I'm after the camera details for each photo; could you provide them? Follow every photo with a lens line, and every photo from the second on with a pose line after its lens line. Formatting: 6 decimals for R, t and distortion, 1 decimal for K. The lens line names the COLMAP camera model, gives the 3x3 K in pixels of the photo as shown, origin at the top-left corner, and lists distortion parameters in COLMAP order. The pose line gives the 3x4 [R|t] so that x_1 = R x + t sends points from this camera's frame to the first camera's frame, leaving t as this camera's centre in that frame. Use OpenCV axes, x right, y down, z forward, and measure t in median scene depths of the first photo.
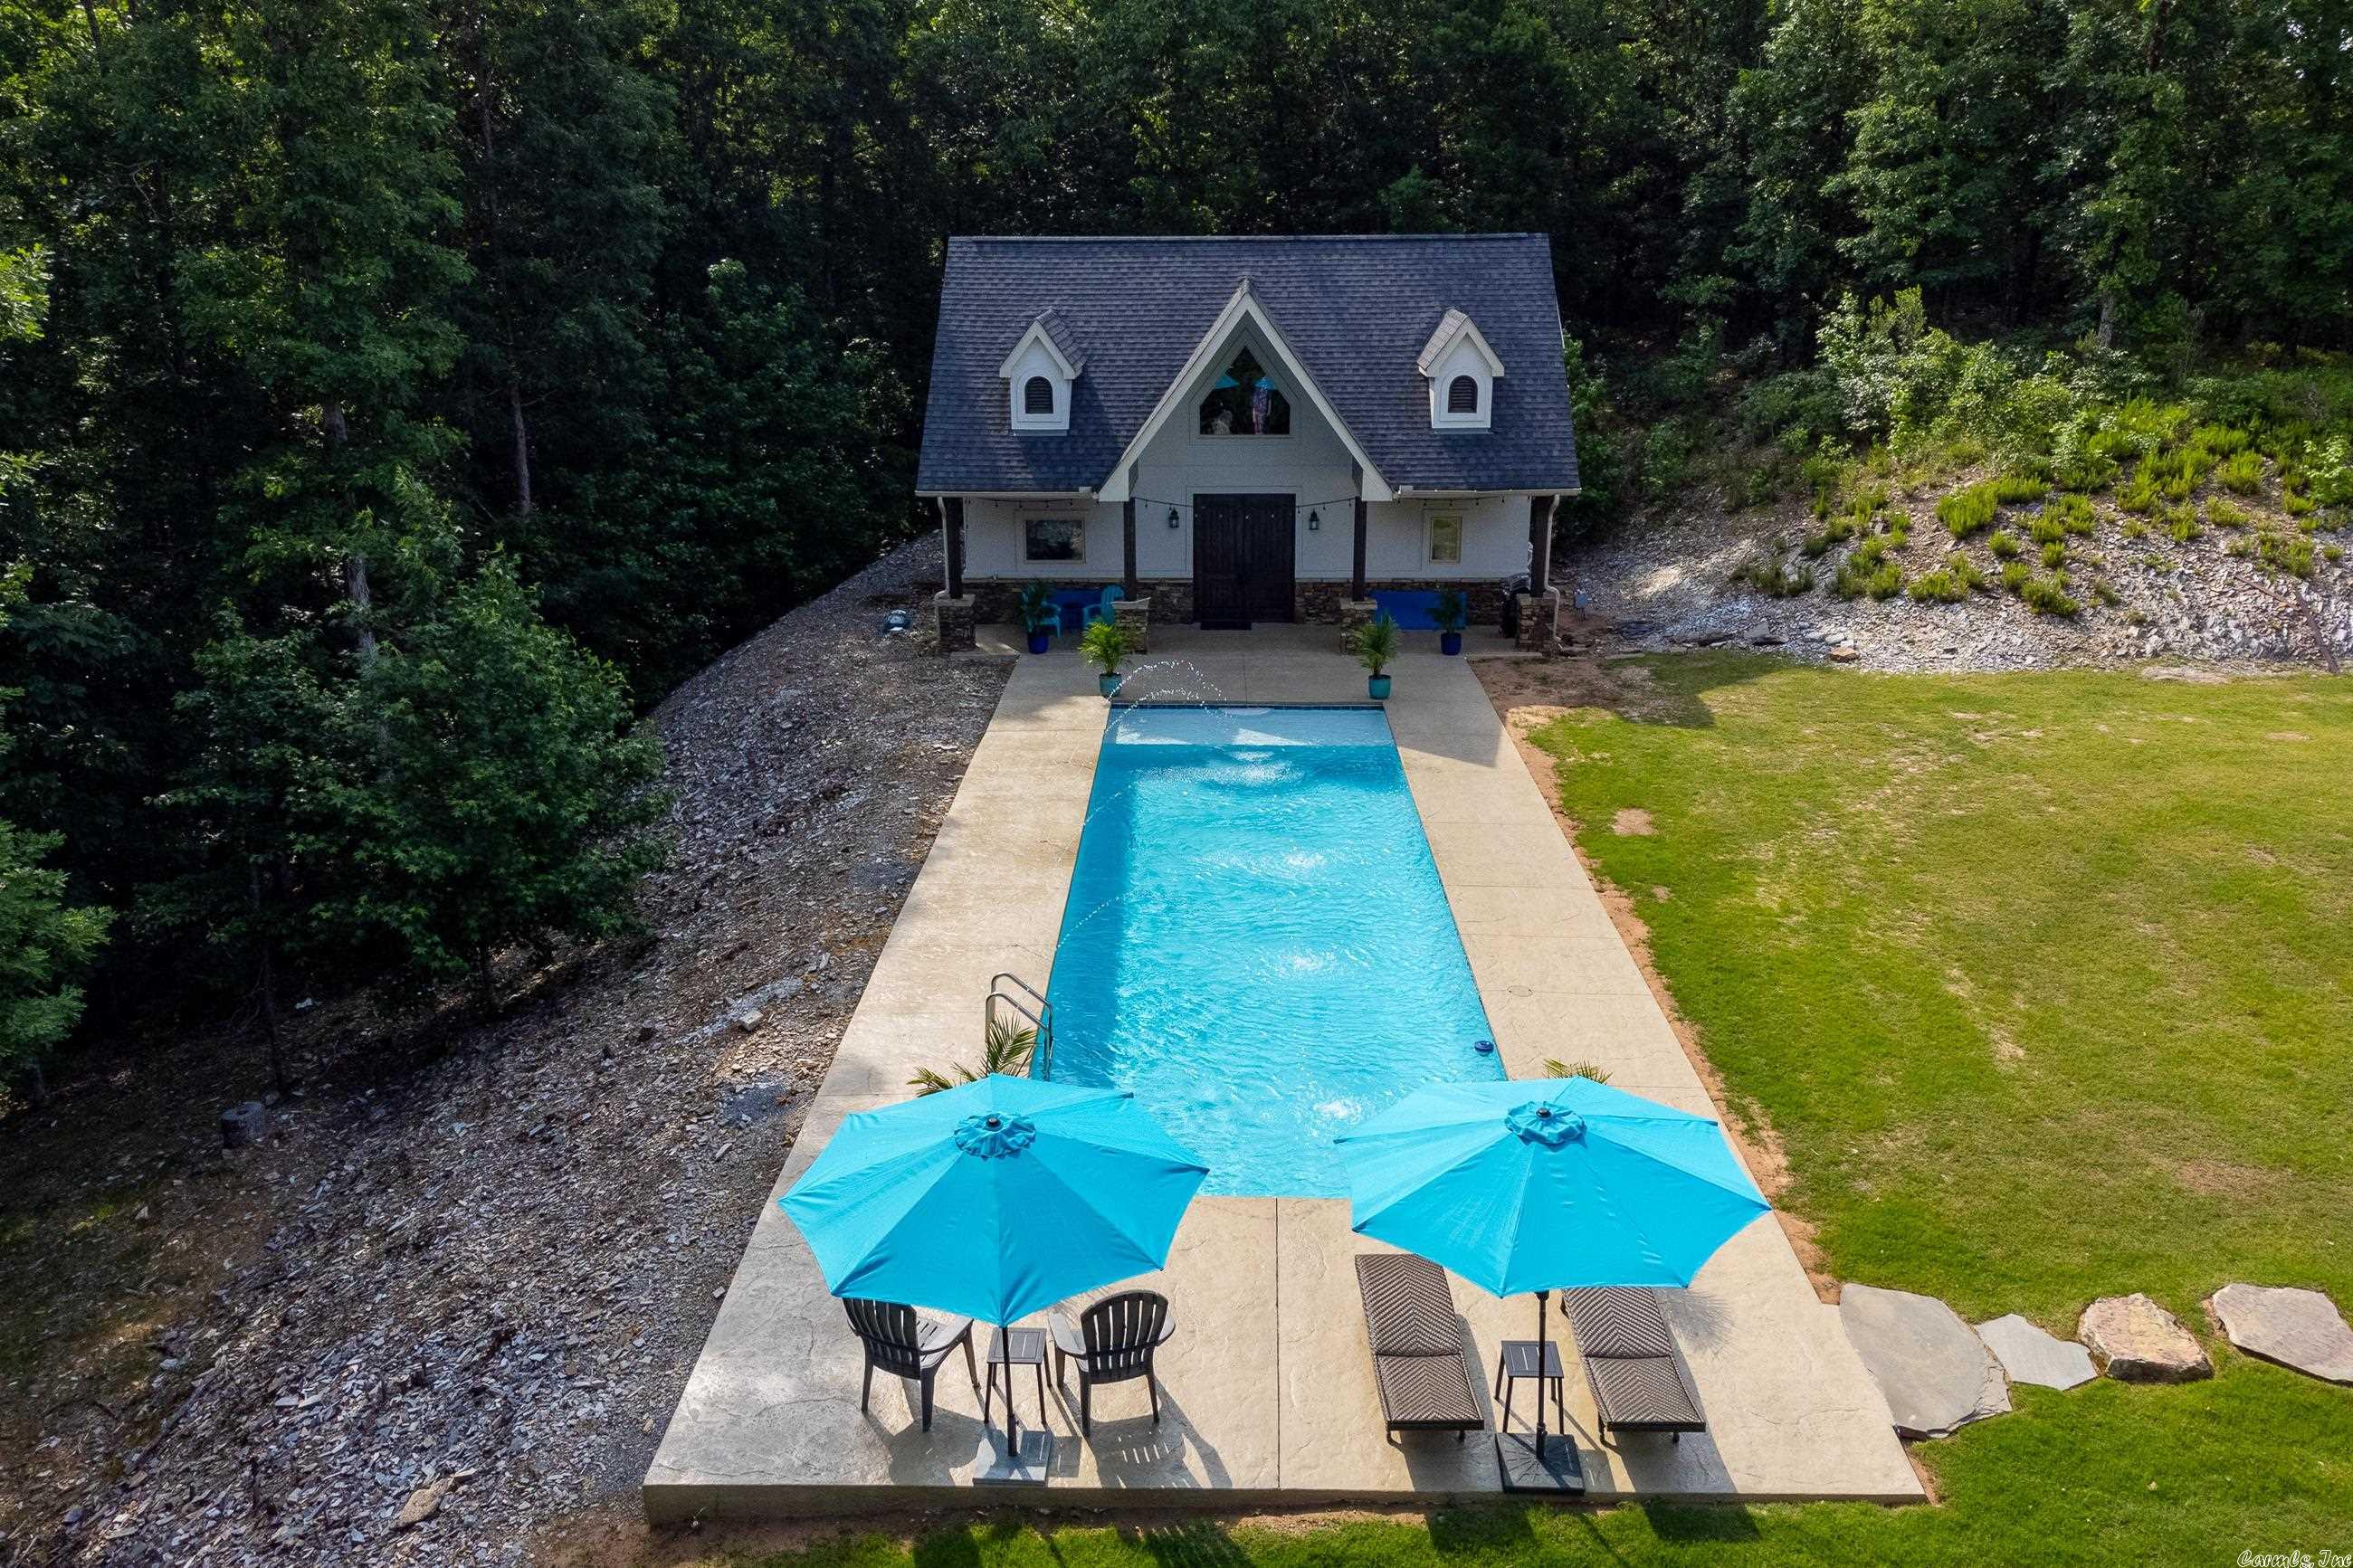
lens RADIAL K [[1787.3, 0, 1176.5], [0, 1787.3, 784.0], [0, 0, 1]] dist [0.072561, -0.117921]
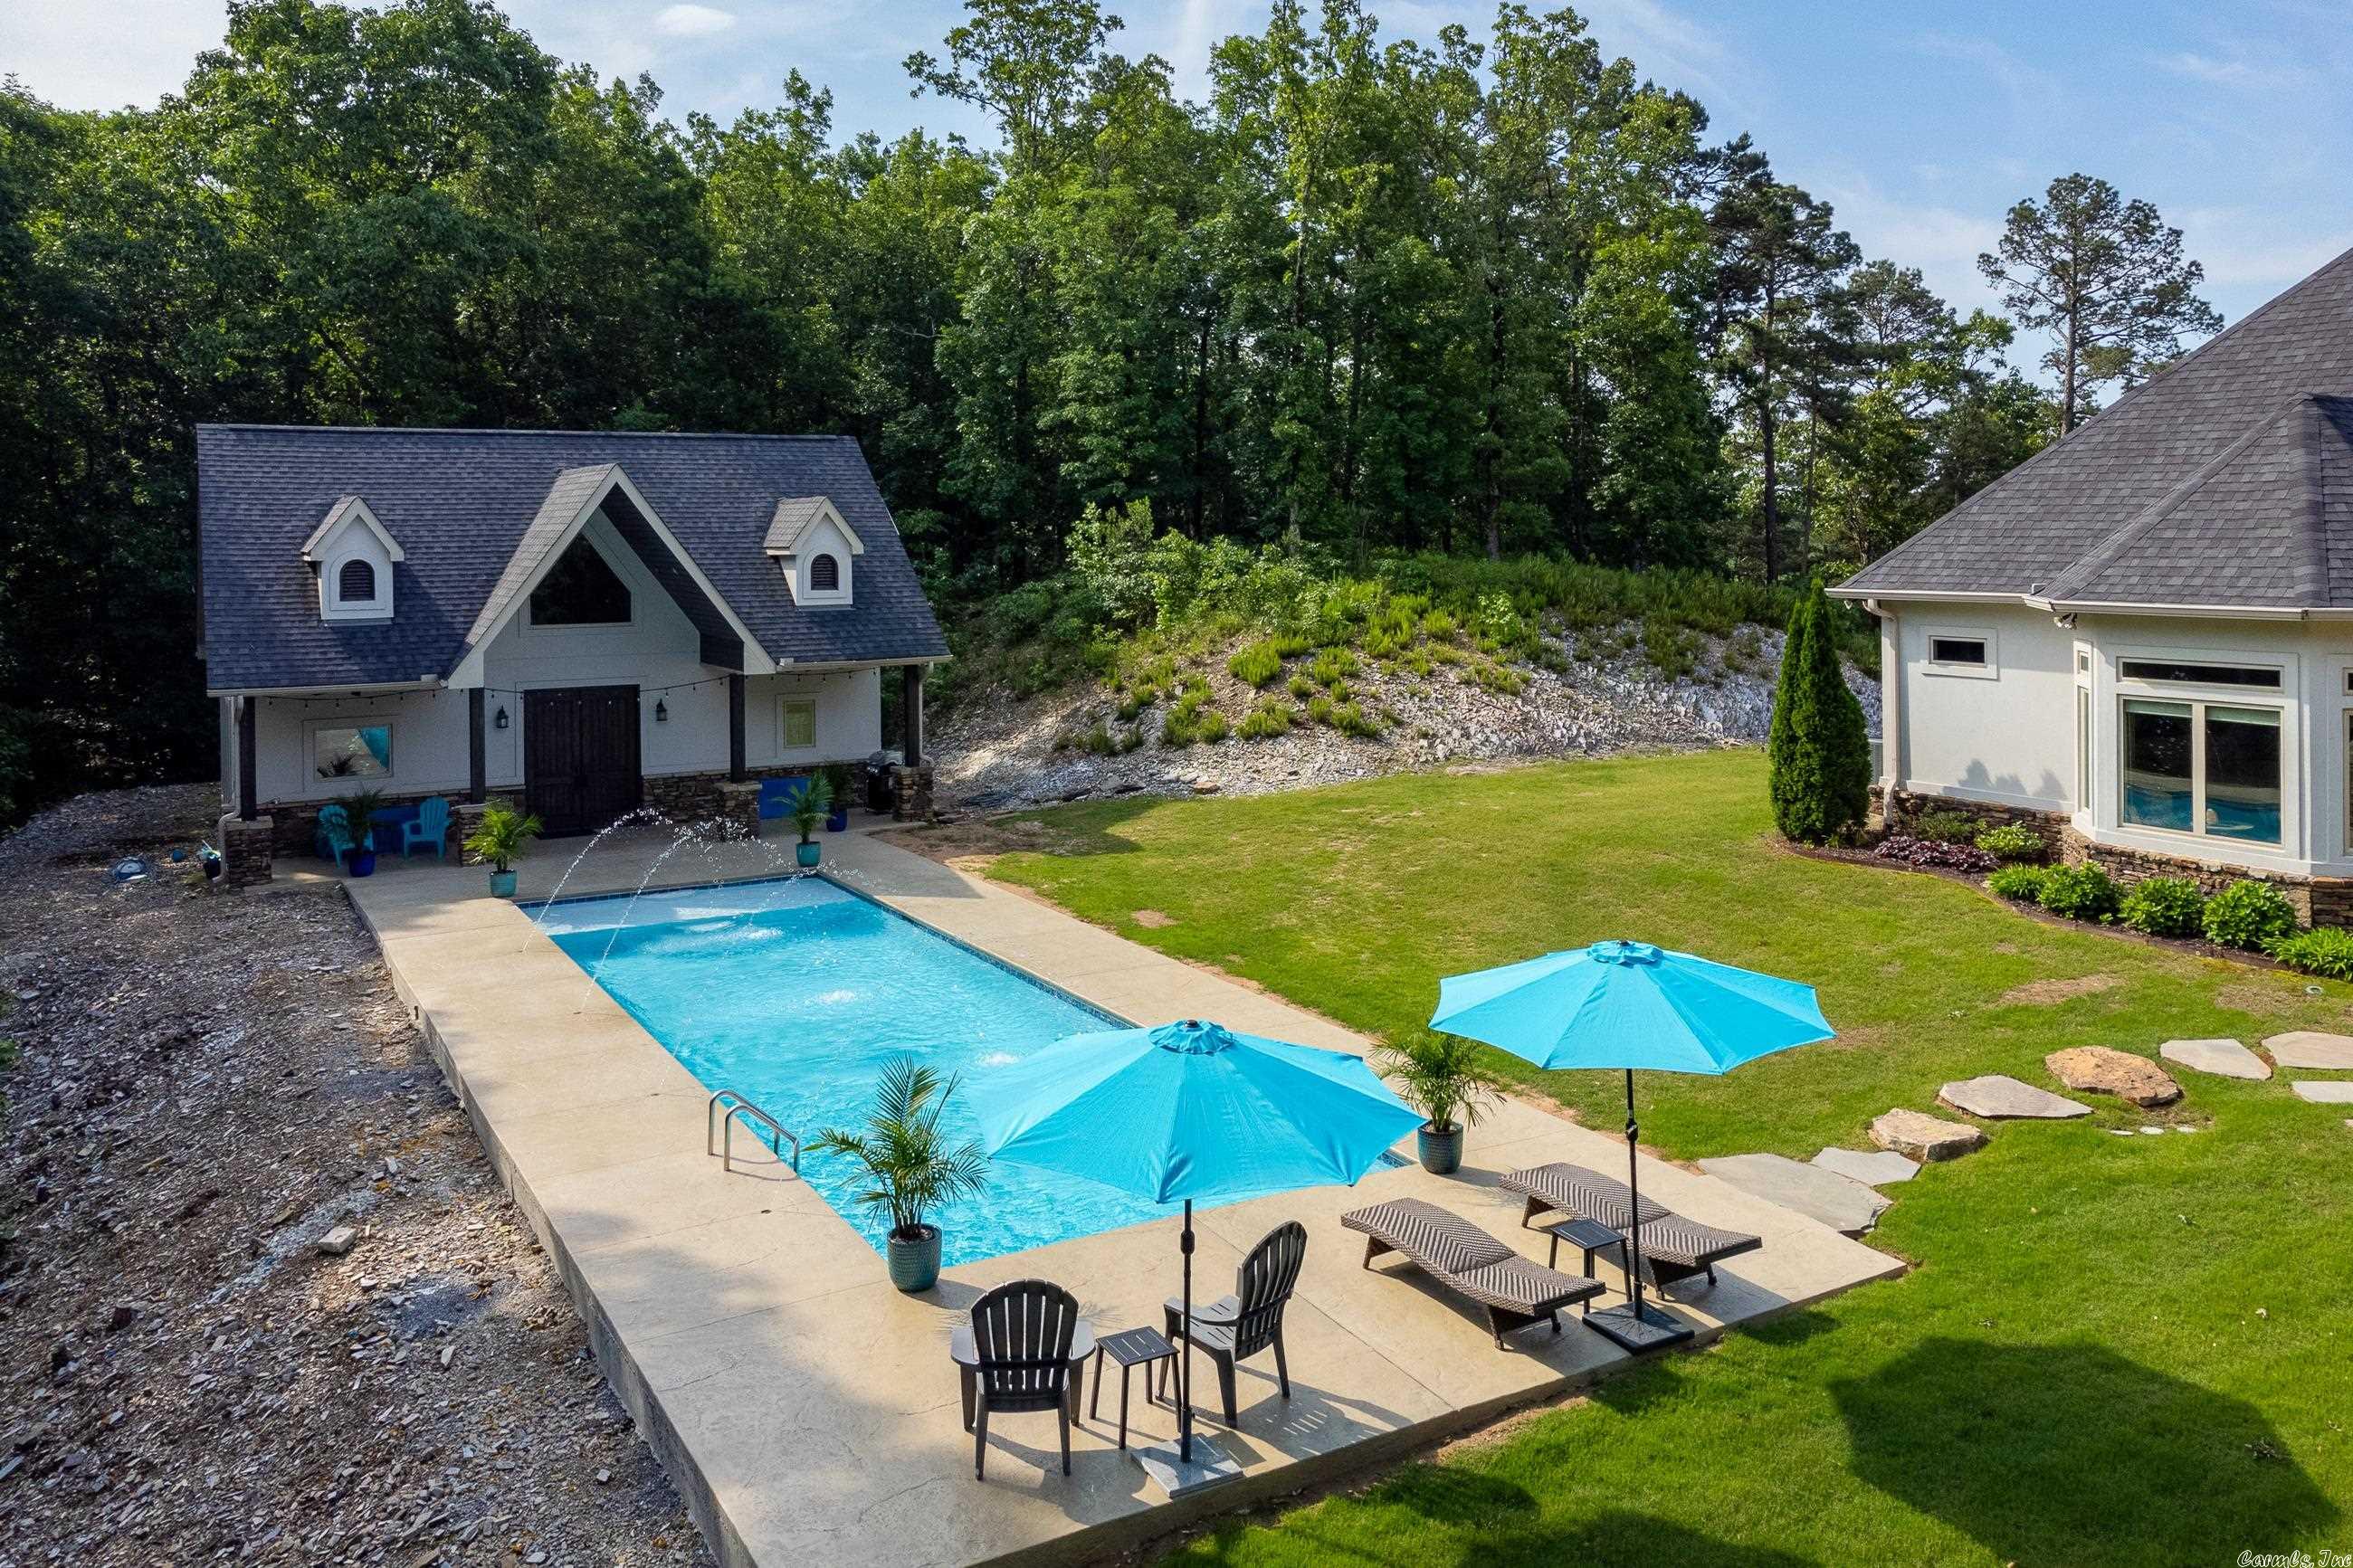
lens RADIAL K [[1815.1, 0, 1221.1], [0, 1815.1, 581.8], [0, 0, 1]] dist [0.022916, 0.001856]
pose [[0.850252, -0.020074, 0.525993, -0.186755], [0.166673, 0.958122, -0.232857, 0.062562], [-0.499291, 0.285656, 0.817991, 0.057262]]
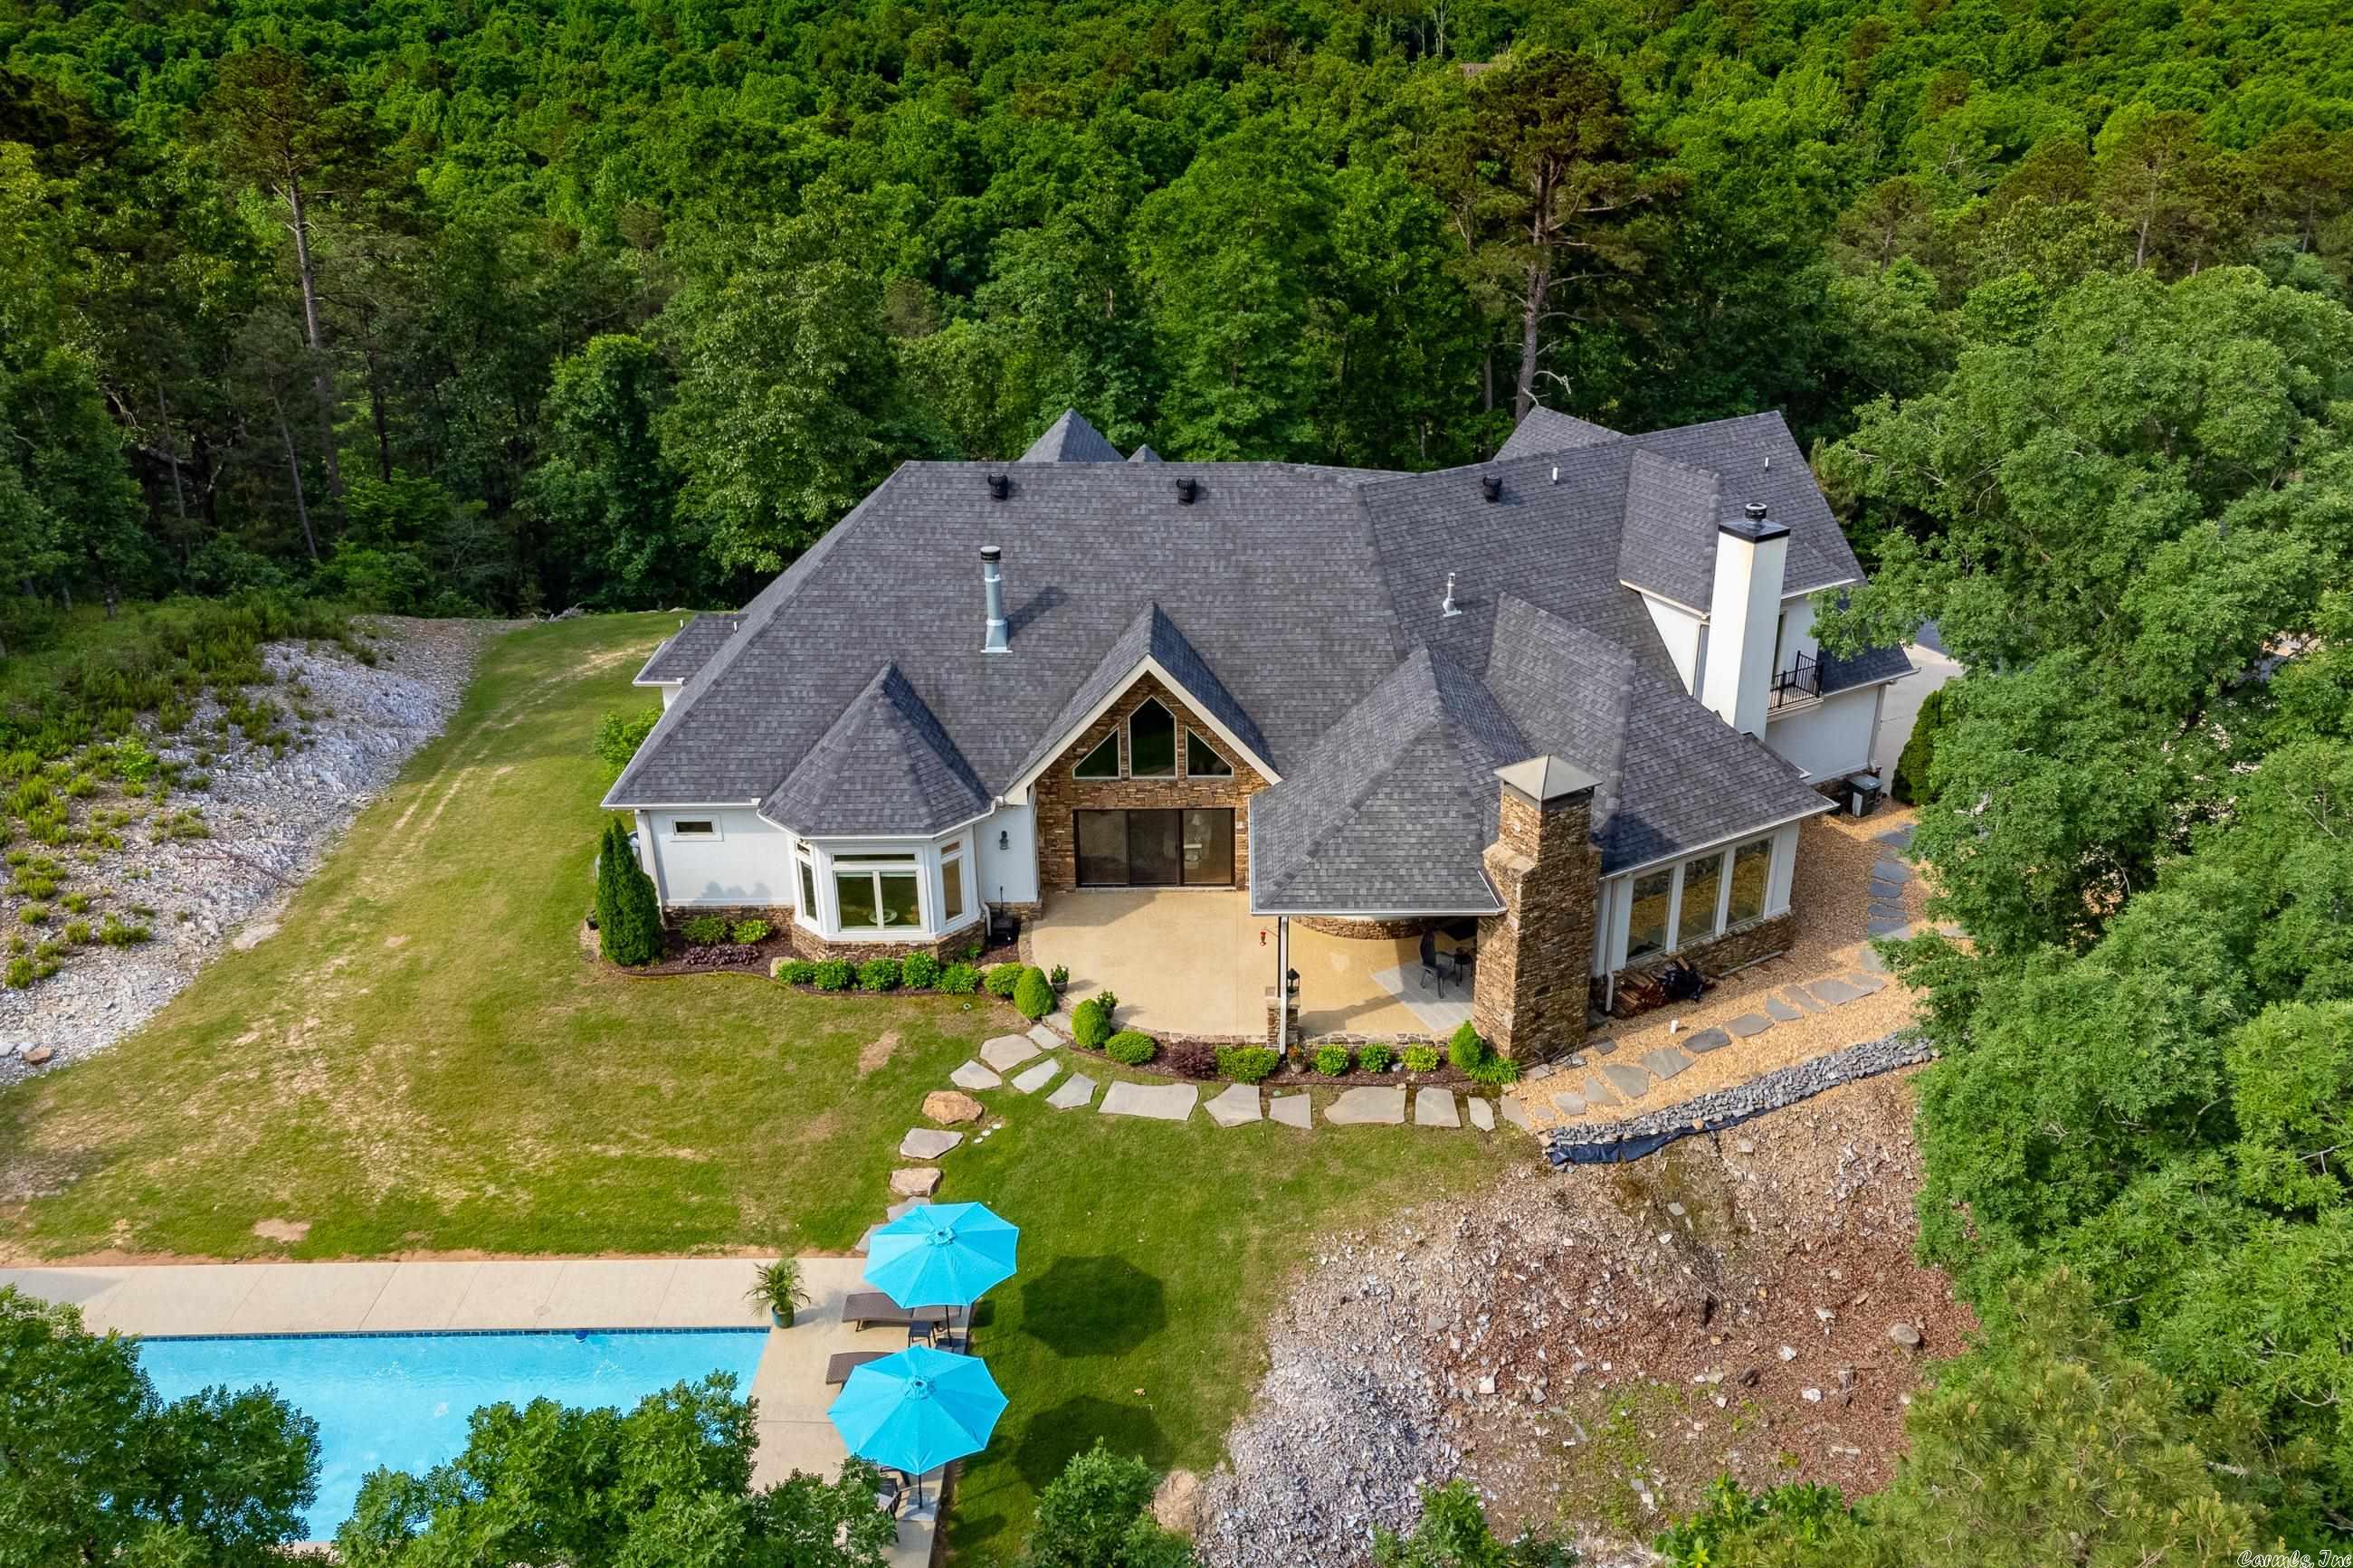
lens RADIAL K [[1741.3, 0, 1243.0], [0, 1741.3, 737.4], [0, 0, 1]] dist [0.036060, -0.000439]
pose [[-0.040204, -0.393727, 0.918348, -0.626305], [0.300161, 0.871881, 0.386945, -0.439096], [-0.953041, 0.291209, 0.083129, 0.051537]]
